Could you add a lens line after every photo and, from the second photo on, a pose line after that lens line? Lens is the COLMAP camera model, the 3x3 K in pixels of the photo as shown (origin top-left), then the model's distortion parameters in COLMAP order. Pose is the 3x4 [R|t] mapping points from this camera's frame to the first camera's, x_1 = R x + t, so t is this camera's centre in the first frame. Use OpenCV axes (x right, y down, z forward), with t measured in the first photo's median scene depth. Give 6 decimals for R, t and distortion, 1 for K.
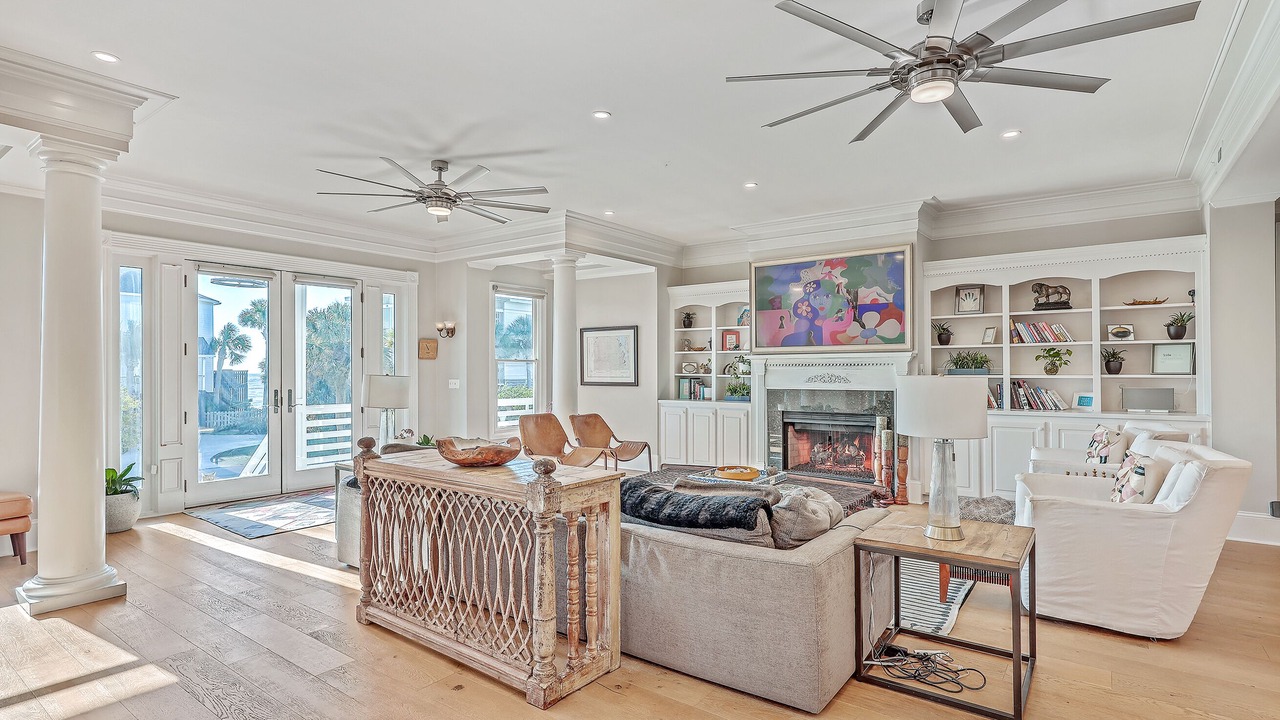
lens RADIAL K [[623.1, 0, 644.4], [0, 623.1, 359.2], [0, 0, 1]] dist [0.000204, -0.000204]
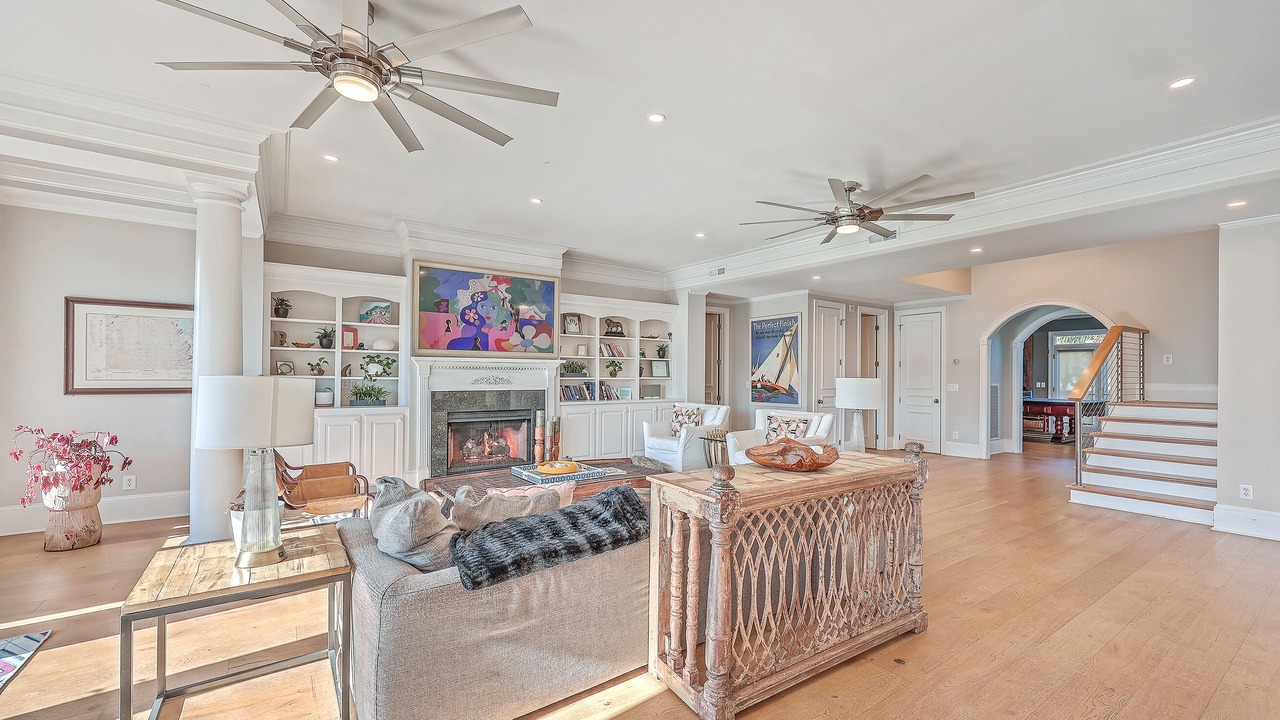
lens RADIAL K [[522.1, 0, 642.6], [0, 522.1, 363.6], [0, 0, 1]] dist [-0.000032, -0.000035]
pose [[0.323069, 0.025891, 0.946021, -0.529799], [-0.025370, 0.999503, -0.018691, 0.011797], [-0.946035, -0.017962, 0.323566, 0.453847]]
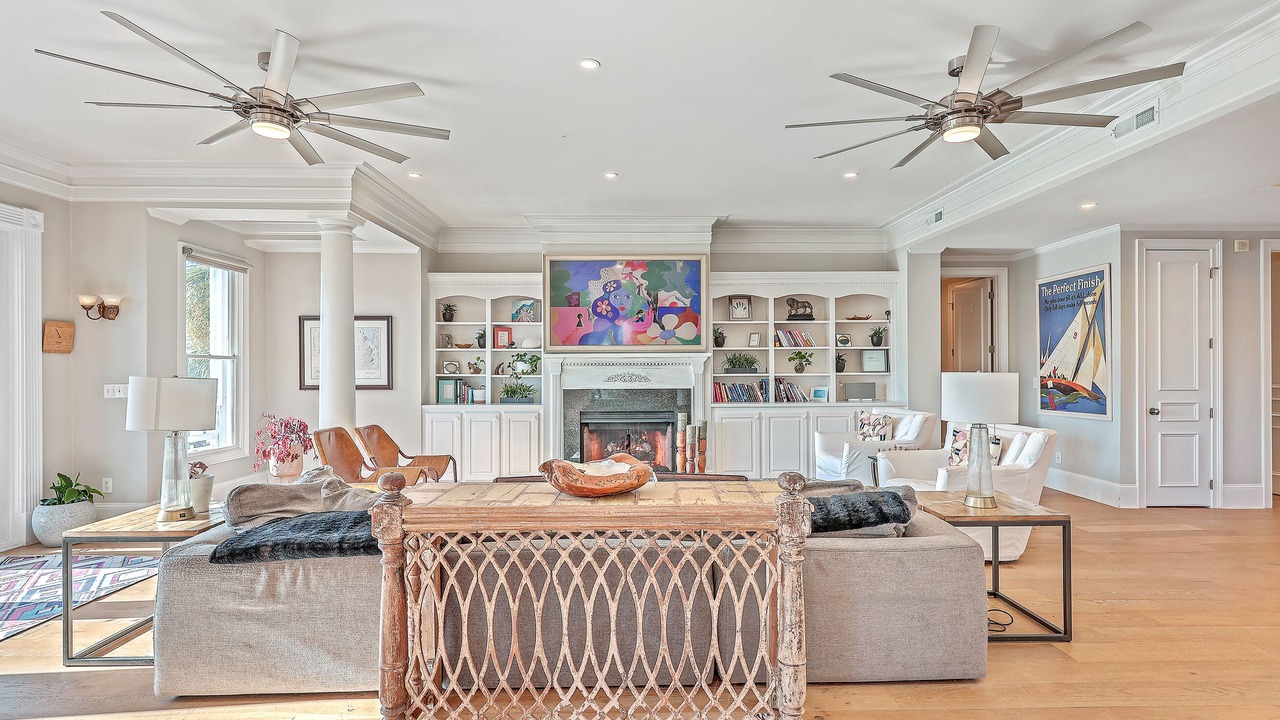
lens RADIAL K [[635.0, 0, 640.0], [0, 635.0, 360.0], [0, 0, 1]] dist [0.001265, -0.000056]
pose [[0.800425, 0.008344, 0.599374, -0.320878], [-0.008679, 0.999960, -0.002331, 0.004449], [-0.599370, -0.003336, 0.800465, 0.166868]]
